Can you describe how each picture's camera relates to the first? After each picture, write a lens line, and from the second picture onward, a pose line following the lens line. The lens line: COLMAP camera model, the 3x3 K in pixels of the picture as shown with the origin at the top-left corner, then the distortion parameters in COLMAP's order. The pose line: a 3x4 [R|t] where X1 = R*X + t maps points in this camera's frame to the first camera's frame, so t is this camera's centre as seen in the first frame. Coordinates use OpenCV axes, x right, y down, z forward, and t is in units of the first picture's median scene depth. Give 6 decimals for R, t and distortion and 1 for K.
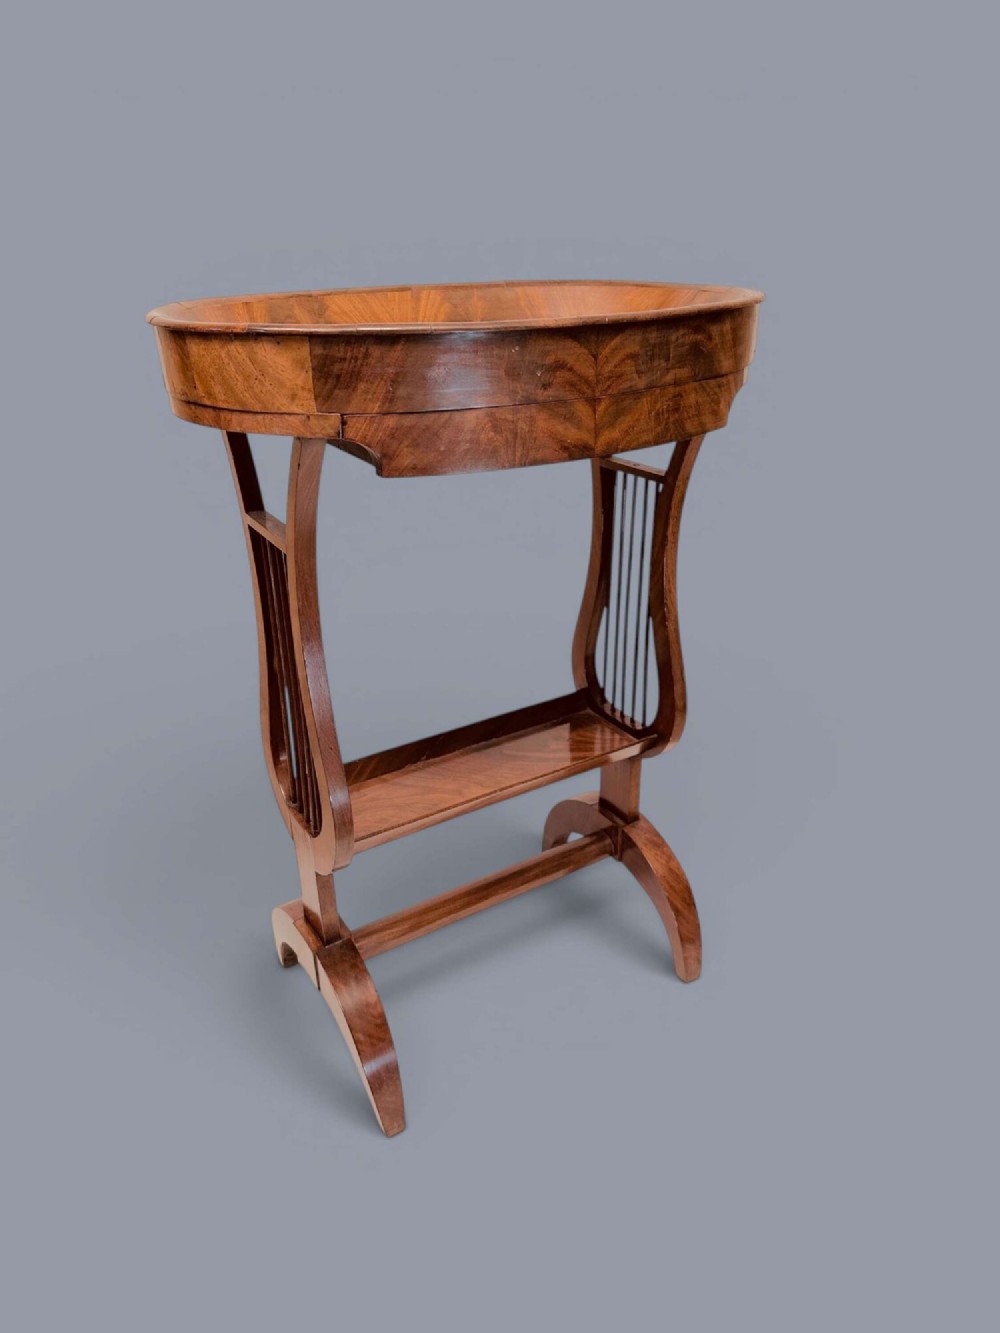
lens RADIAL K [[953.0, 0, 499.5], [0, 953.0, 669.8], [0, 0, 1]] dist [0.183622, -0.463445]
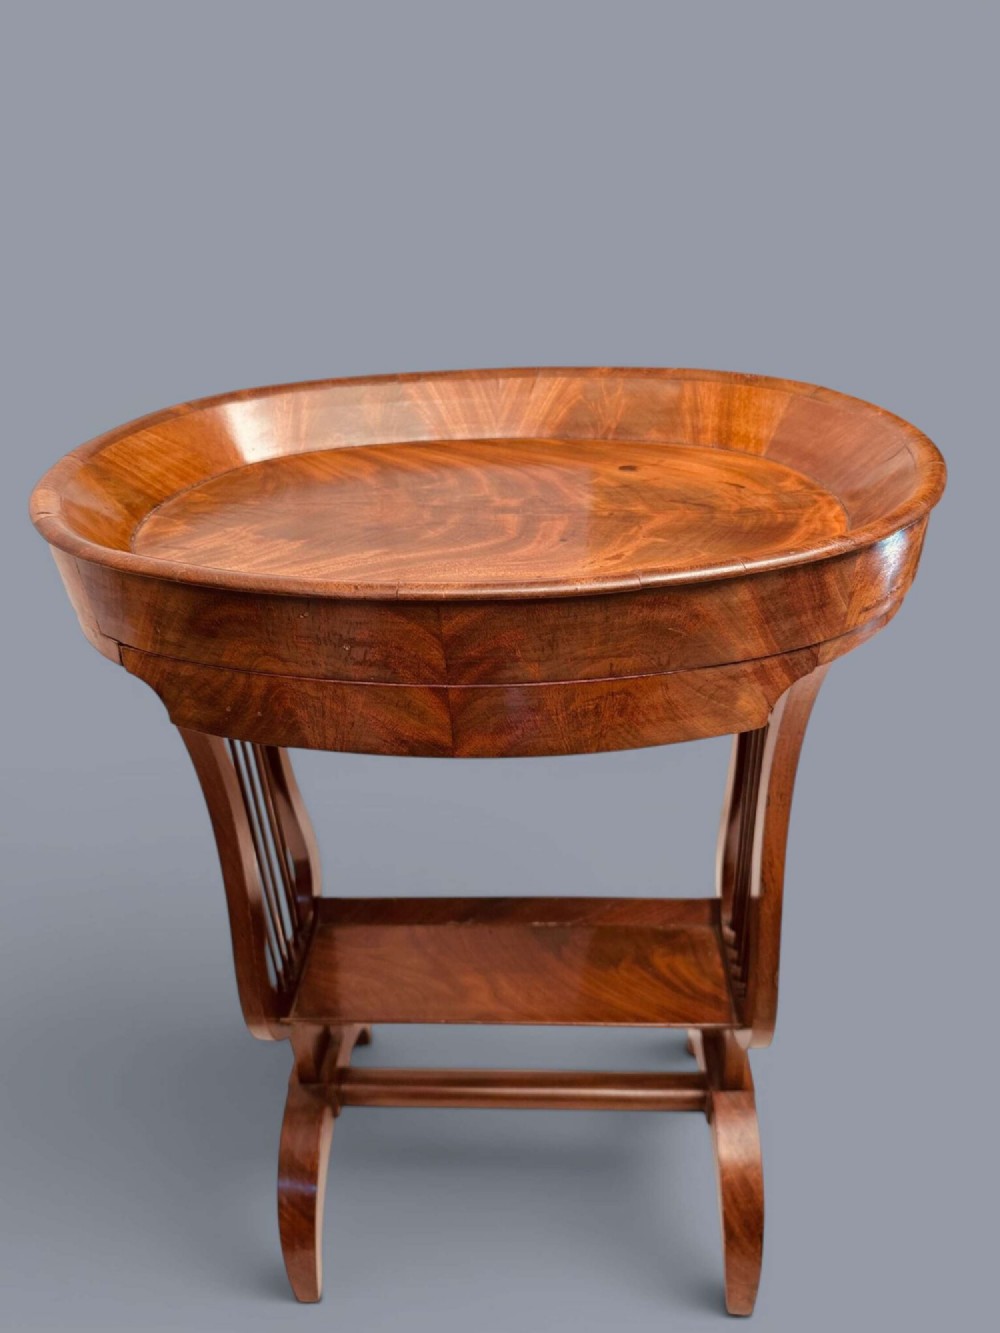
lens RADIAL K [[963.0, 0, 500.0], [0, 963.0, 666.5], [0, 0, 1]] dist [0.112897, -0.224487]
pose [[0.821085, 0.276302, -0.499477, 0.347861], [-0.211791, 0.960044, 0.182920, -0.322615], [0.530061, -0.044408, 0.846796, 0.346476]]
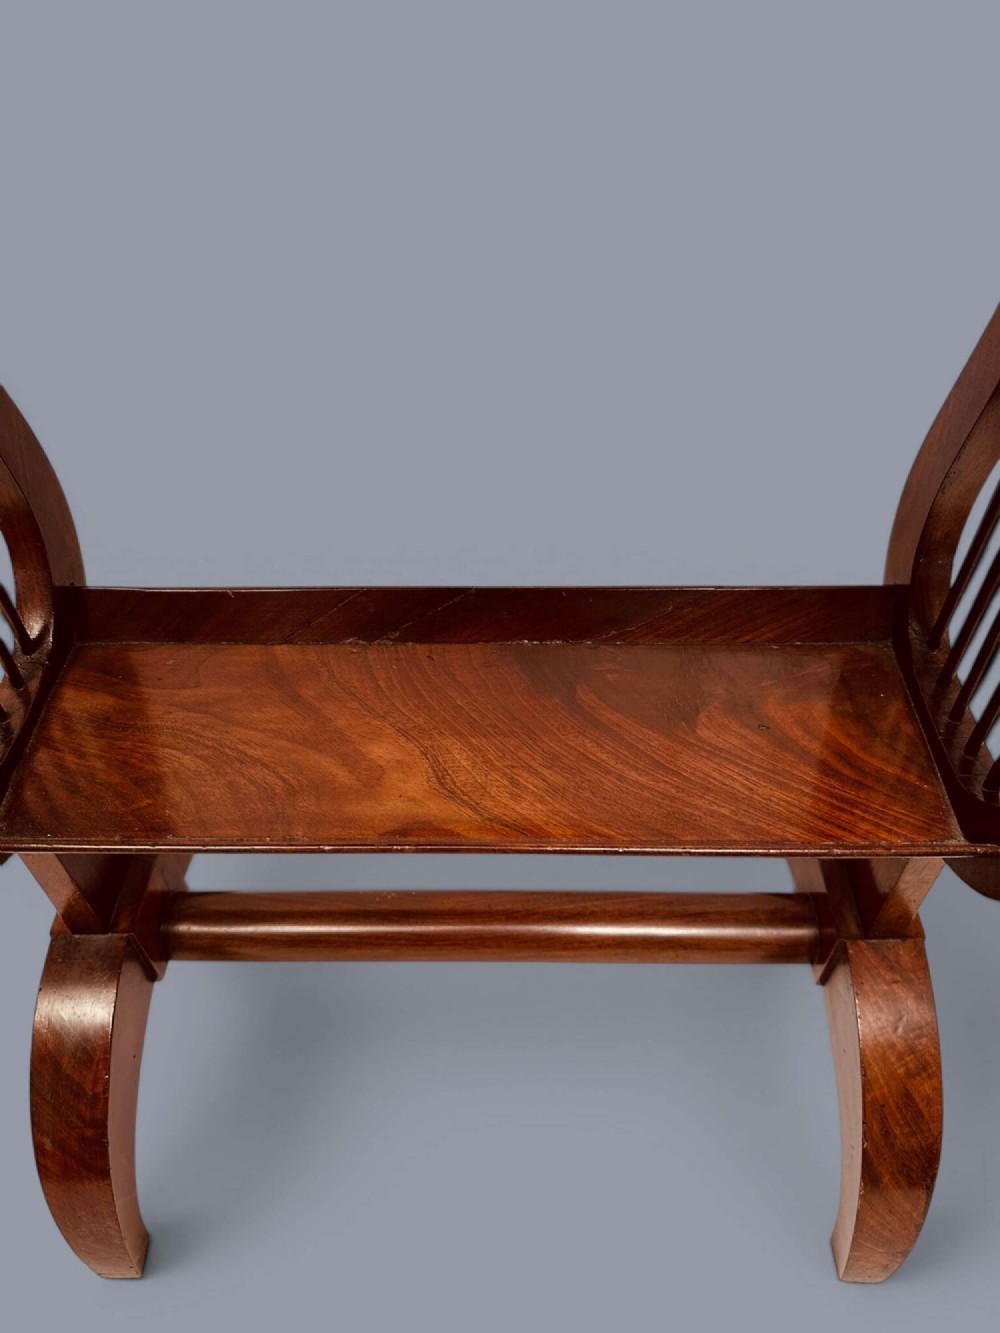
lens RADIAL K [[925.8, 0, 504.5], [0, 925.8, 695.6], [0, 0, 1]] dist [0.169399, -0.257488]
pose [[0.845212, 0.403767, -0.350126, 0.130044], [-0.230784, 0.866658, 0.442316, -0.085477], [0.482032, -0.293047, 0.825693, 0.779918]]
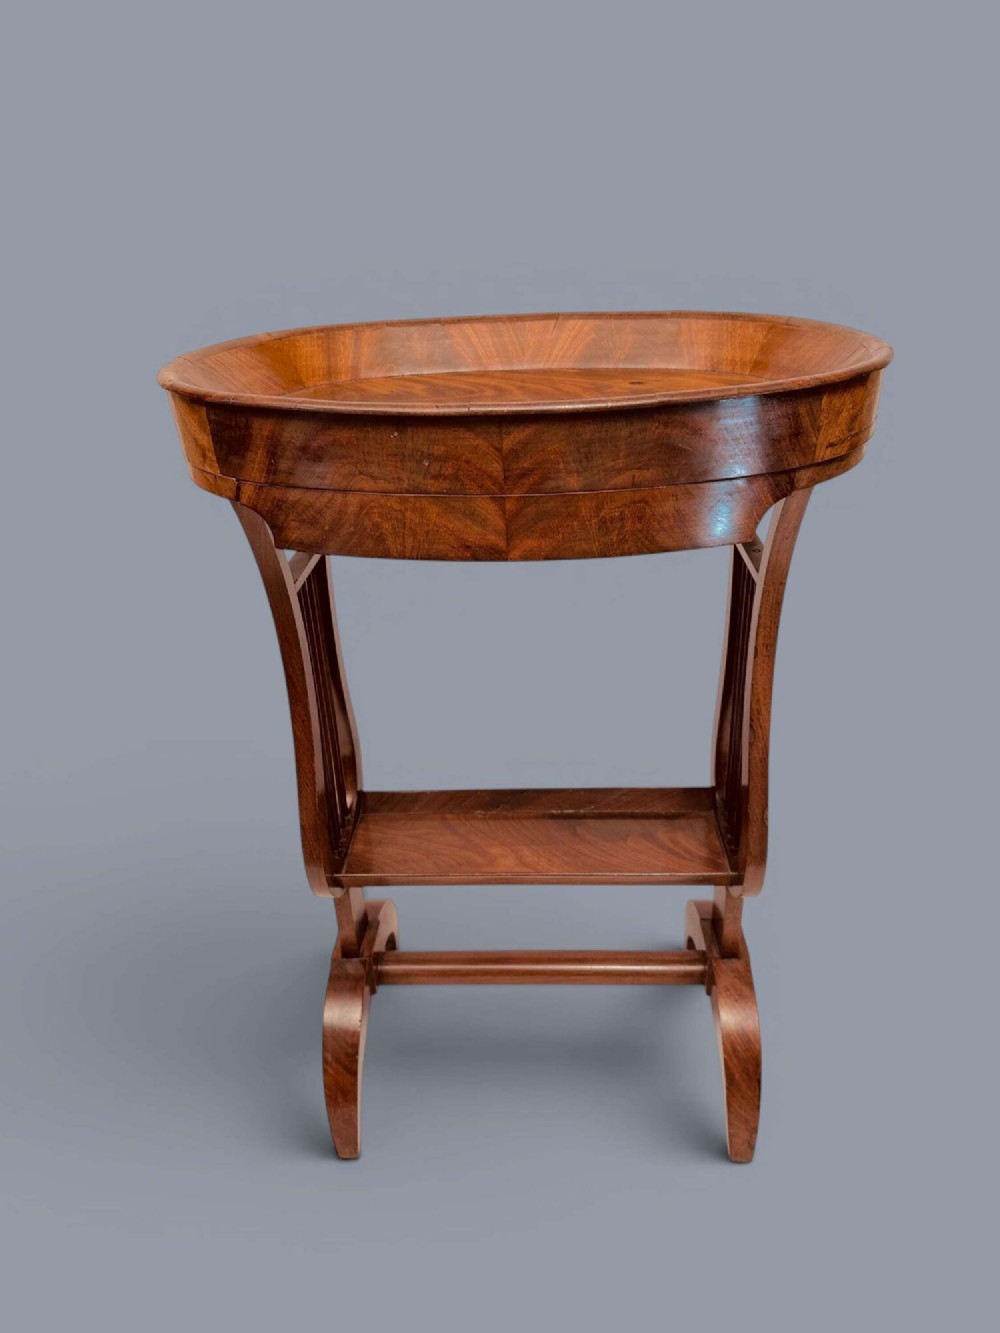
lens RADIAL K [[953.0, 0, 499.5], [0, 953.0, 669.8], [0, 0, 1]] dist [0.183622, -0.463445]
pose [[0.827870, 0.241660, -0.506193, 0.425376], [-0.213737, 0.970258, 0.113645, -0.173319], [0.518601, 0.014109, 0.854900, 0.211398]]
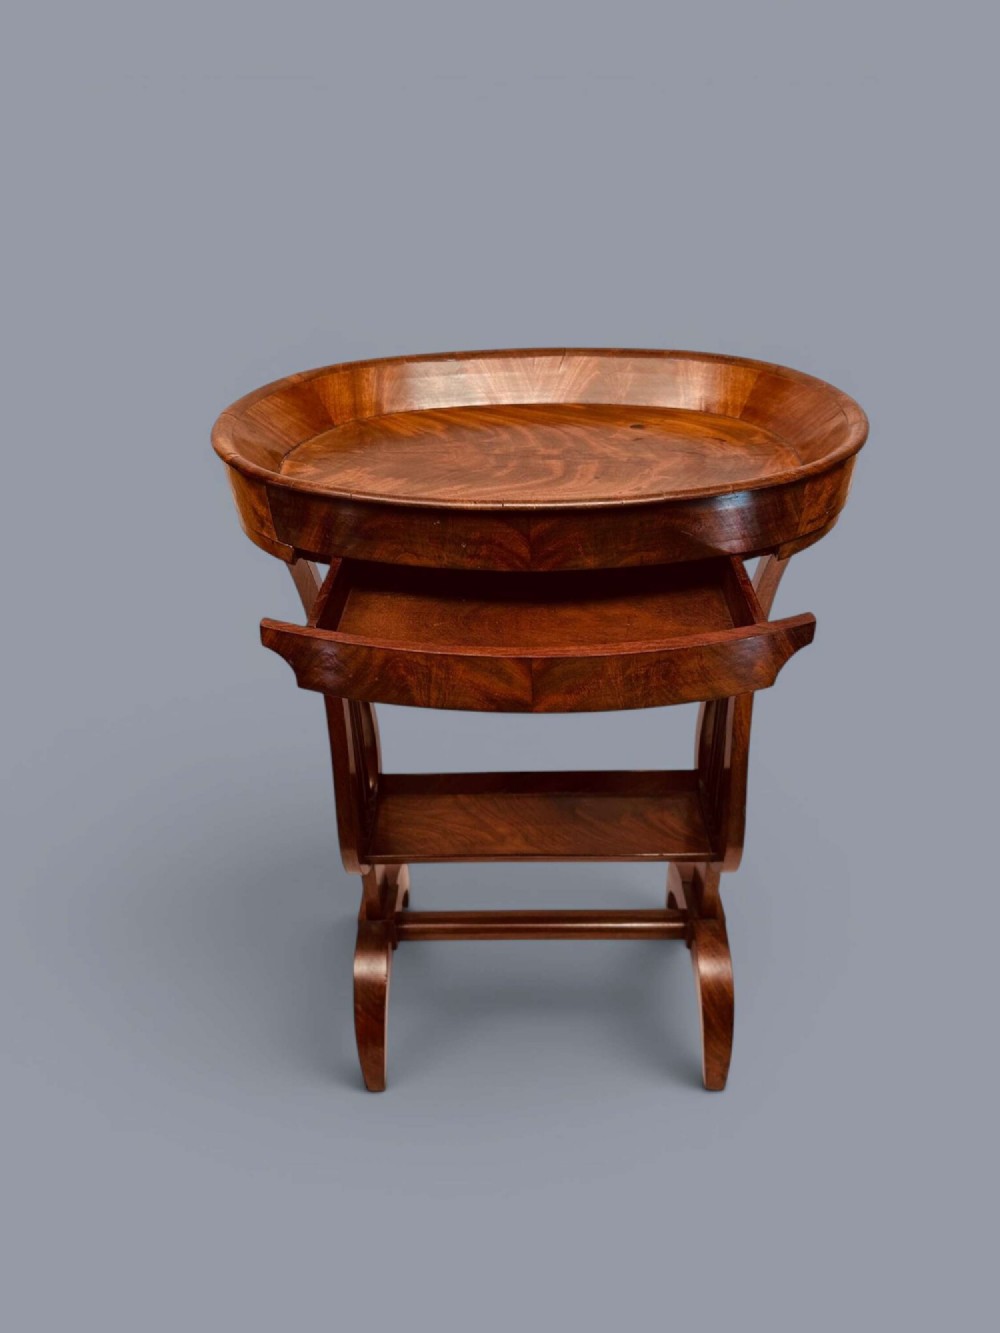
lens RADIAL K [[953.0, 0, 499.5], [0, 953.0, 669.8], [0, 0, 1]] dist [0.183622, -0.463445]
pose [[0.842103, 0.289064, -0.455307, 0.414964], [-0.216462, 0.954402, 0.205576, -0.289288], [0.493971, -0.074560, 0.866276, 0.098575]]
